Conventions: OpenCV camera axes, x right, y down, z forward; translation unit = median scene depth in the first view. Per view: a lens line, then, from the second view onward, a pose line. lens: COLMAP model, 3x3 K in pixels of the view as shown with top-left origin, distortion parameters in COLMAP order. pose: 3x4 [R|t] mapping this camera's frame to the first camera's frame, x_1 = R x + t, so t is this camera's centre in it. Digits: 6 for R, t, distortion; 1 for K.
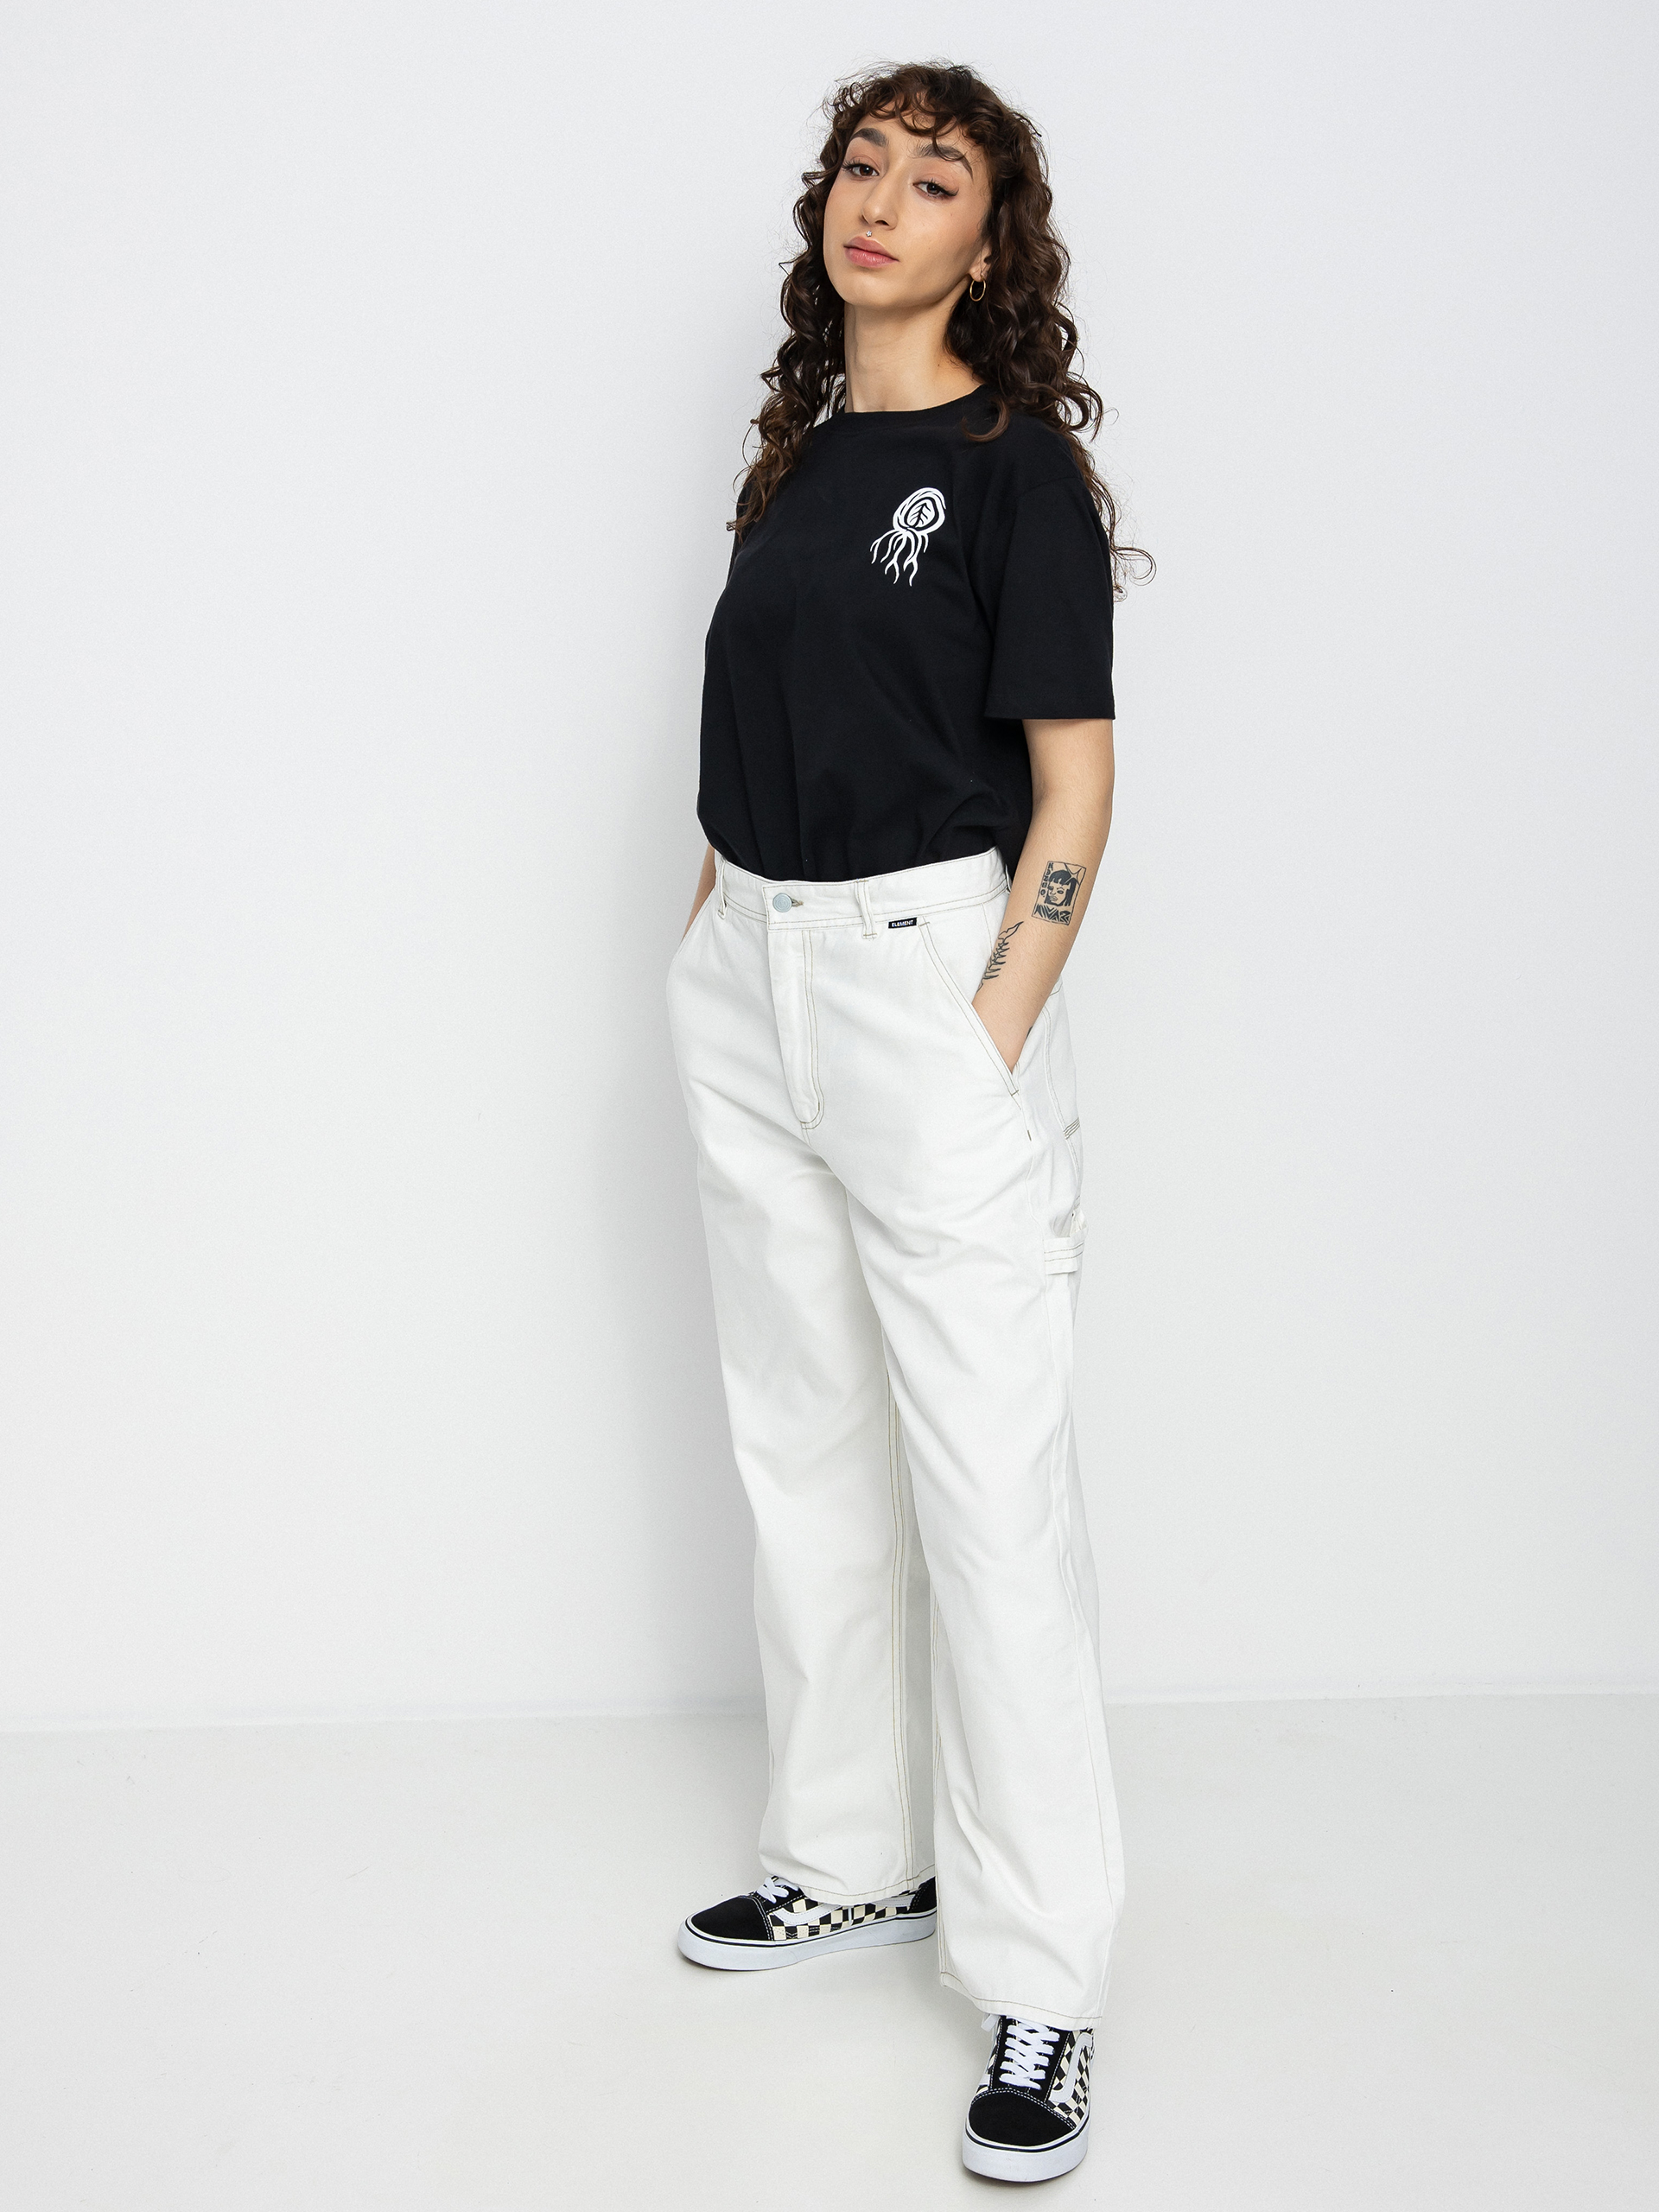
lens RADIAL K [[2577.7, 0, 829.5], [0, 2577.7, 1106.0], [0, 0, 1]] dist [0.020690, 0.010097]
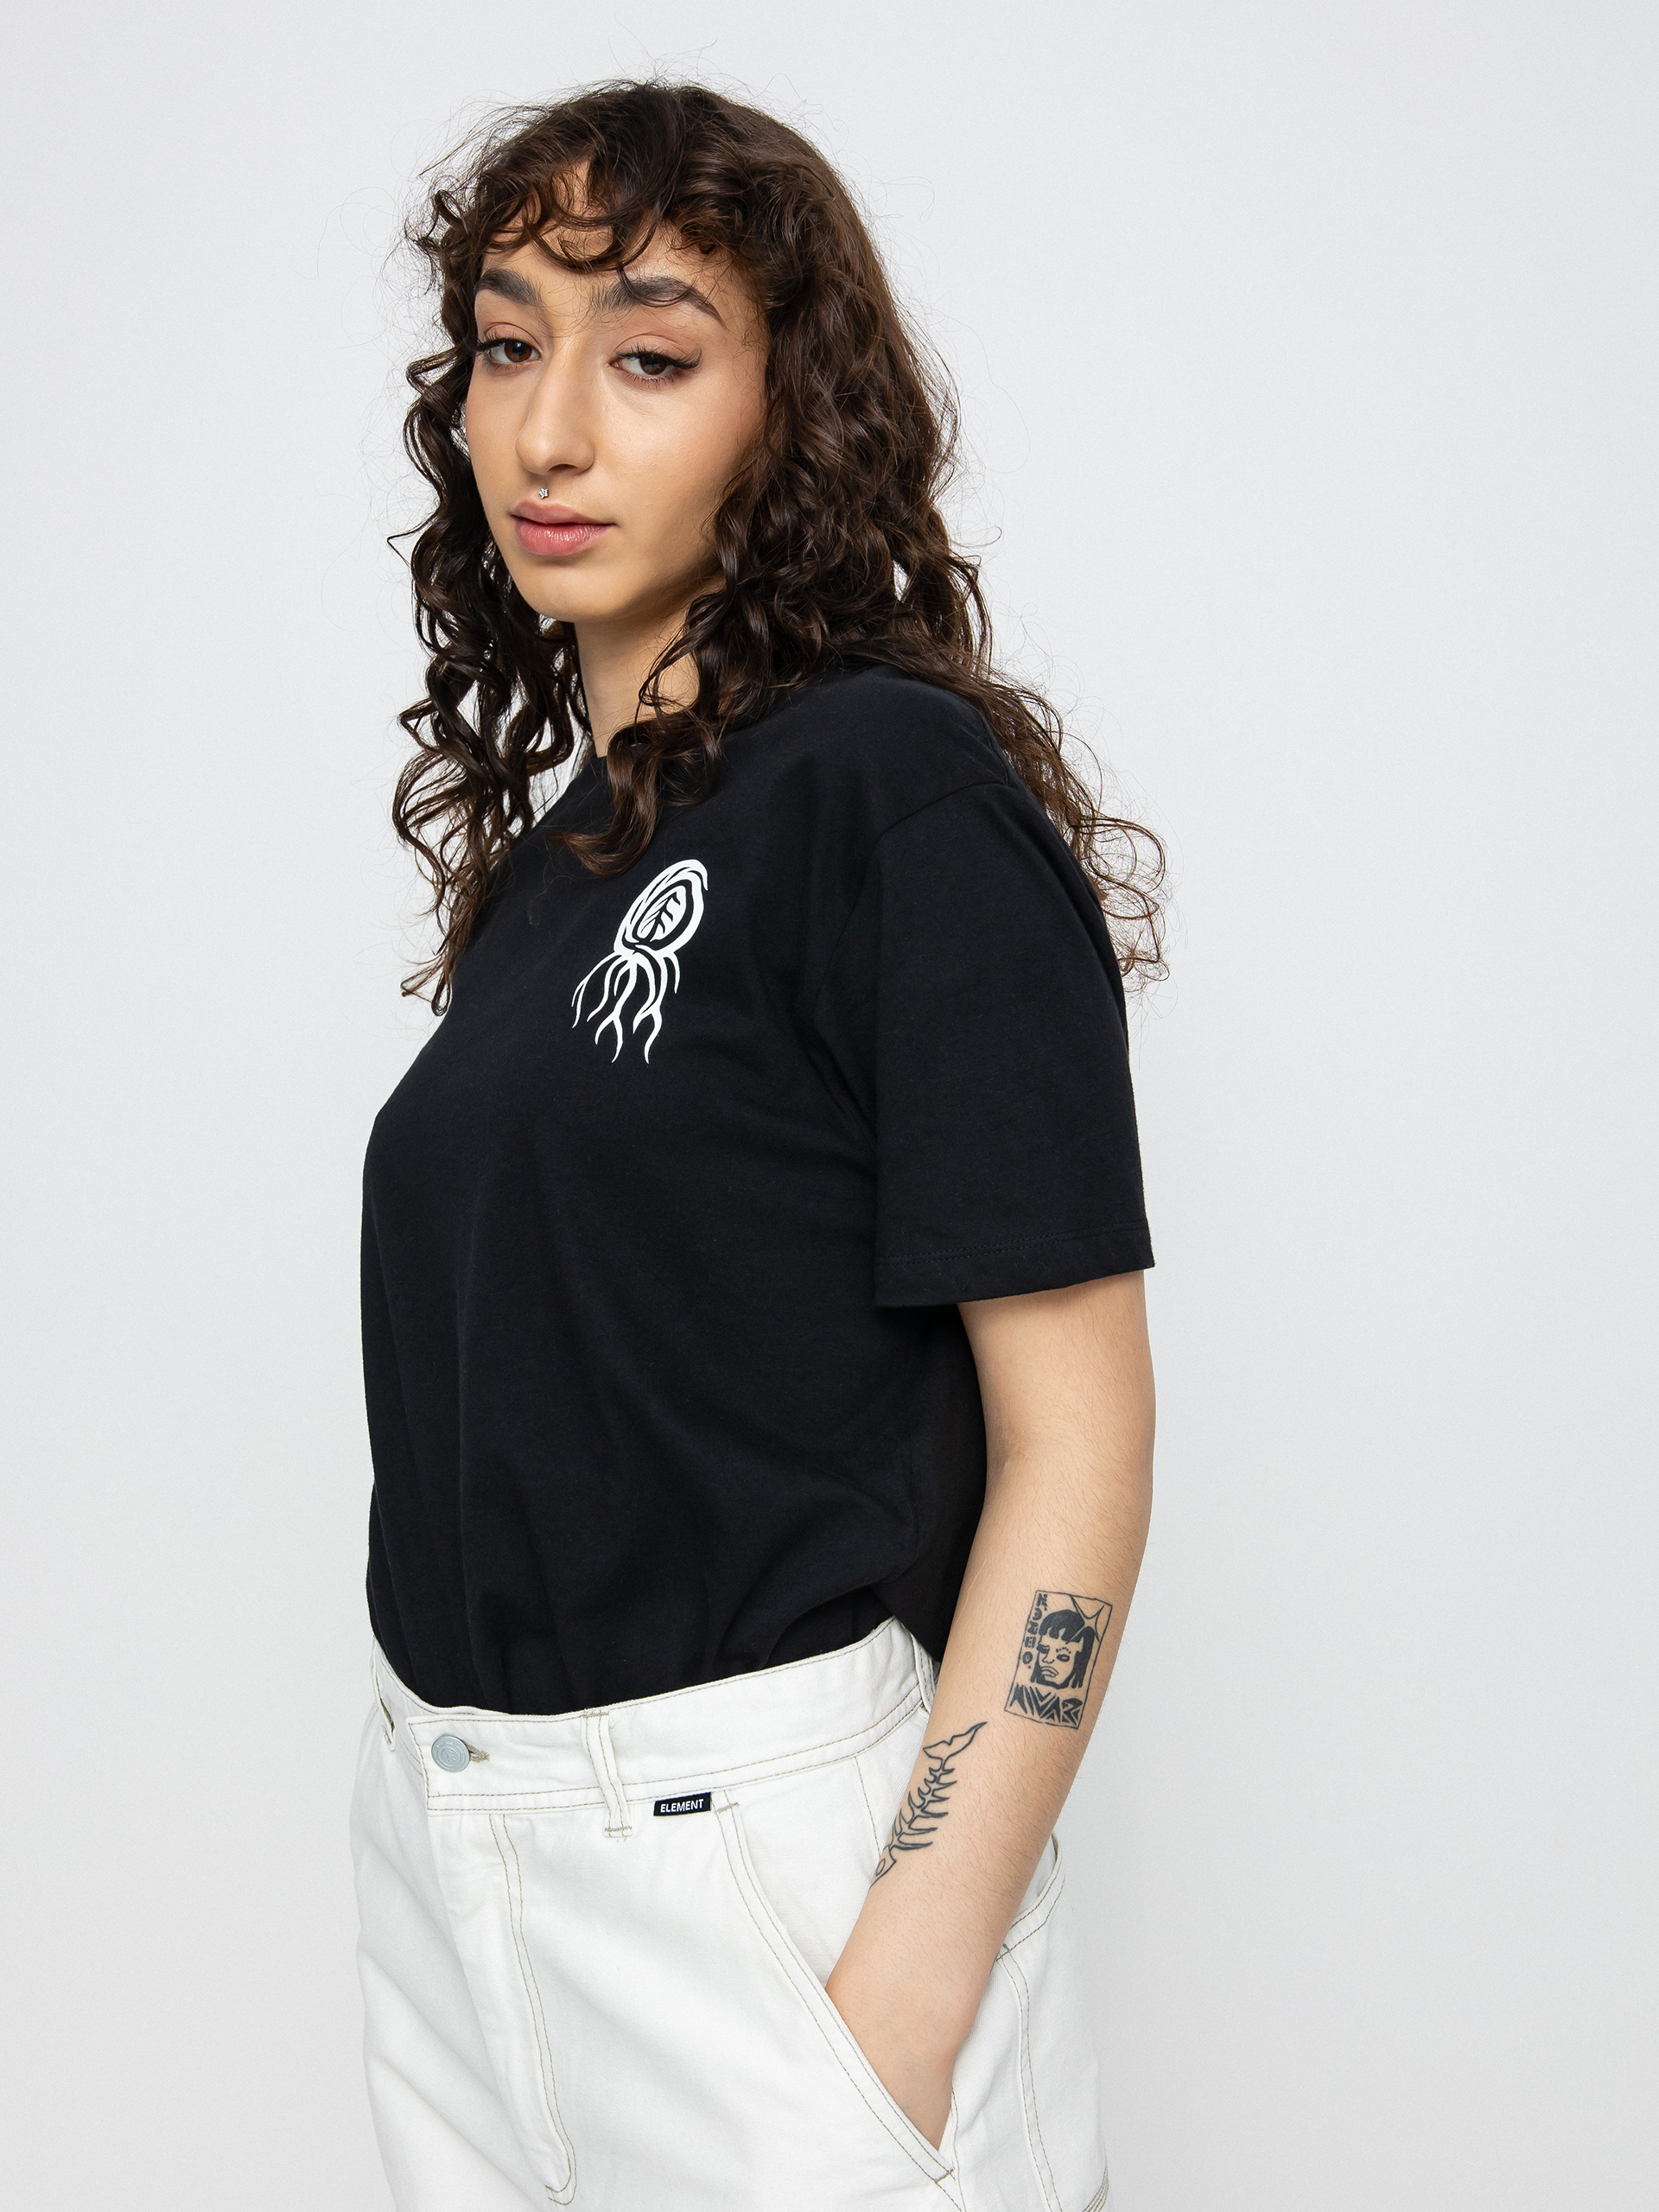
lens RADIAL K [[2558.2, 0, 829.5], [0, 2558.2, 1106.0], [0, 0, 1]] dist [-0.891698, 1.909736]
pose [[0.993012, -0.103110, -0.057413, 0.087695], [0.089623, 0.975364, -0.201577, -0.100767], [0.076783, 0.195023, 0.977789, 0.561337]]
